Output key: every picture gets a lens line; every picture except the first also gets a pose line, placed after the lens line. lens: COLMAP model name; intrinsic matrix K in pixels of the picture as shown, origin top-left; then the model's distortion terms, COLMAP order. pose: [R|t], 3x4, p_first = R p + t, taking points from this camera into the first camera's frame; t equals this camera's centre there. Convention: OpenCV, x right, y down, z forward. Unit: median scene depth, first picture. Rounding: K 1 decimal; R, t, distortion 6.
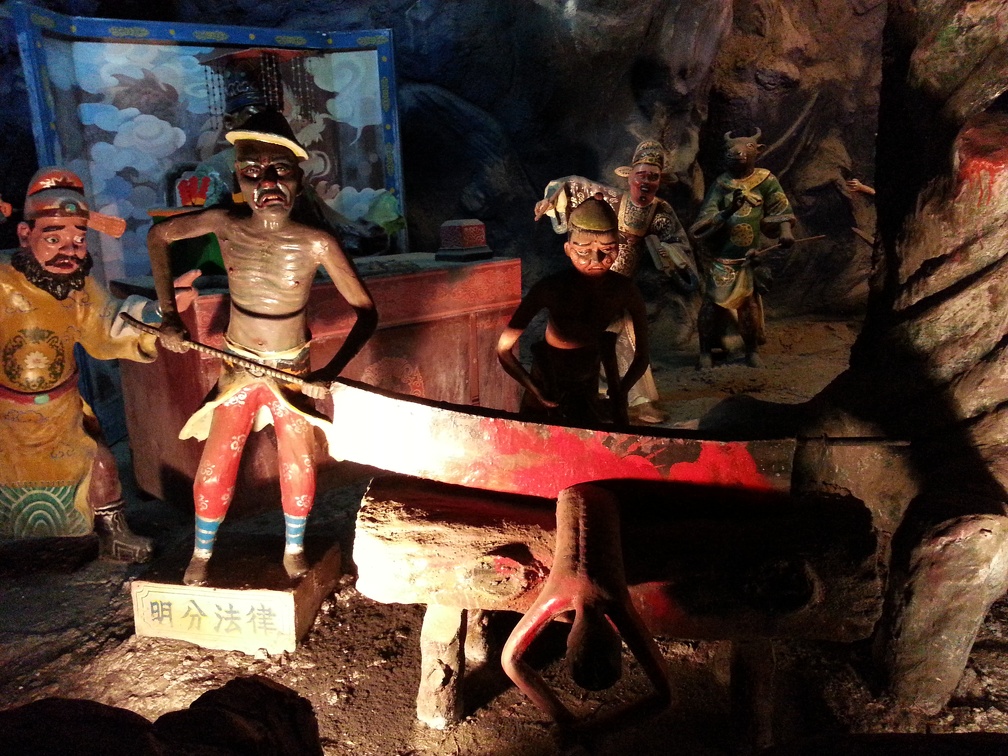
lens RADIAL K [[799.9, 0, 504.0], [0, 799.9, 378.0], [0, 0, 1]] dist [-0.000902, -0.002033]
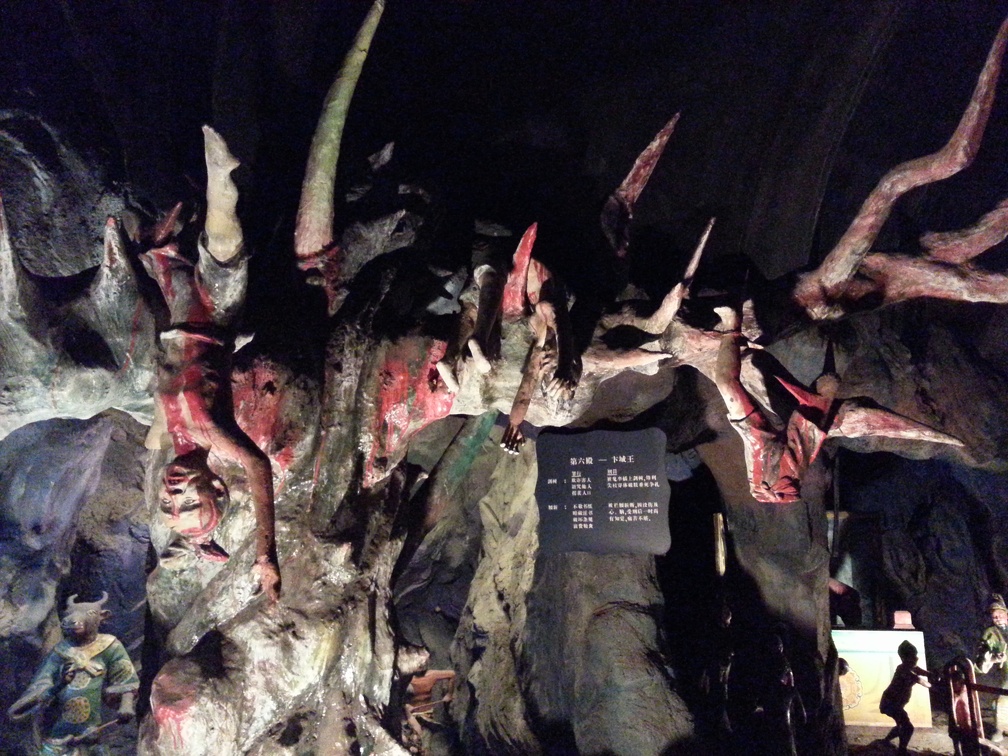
lens RADIAL K [[799.9, 0, 504.0], [0, 799.9, 378.0], [0, 0, 1]] dist [-0.000902, -0.002033]
pose [[0.847092, 0.135615, 0.513852, 0.189240], [0.104693, 0.905363, -0.411530, -0.094699], [-0.521032, 0.402400, 0.752728, -0.093991]]
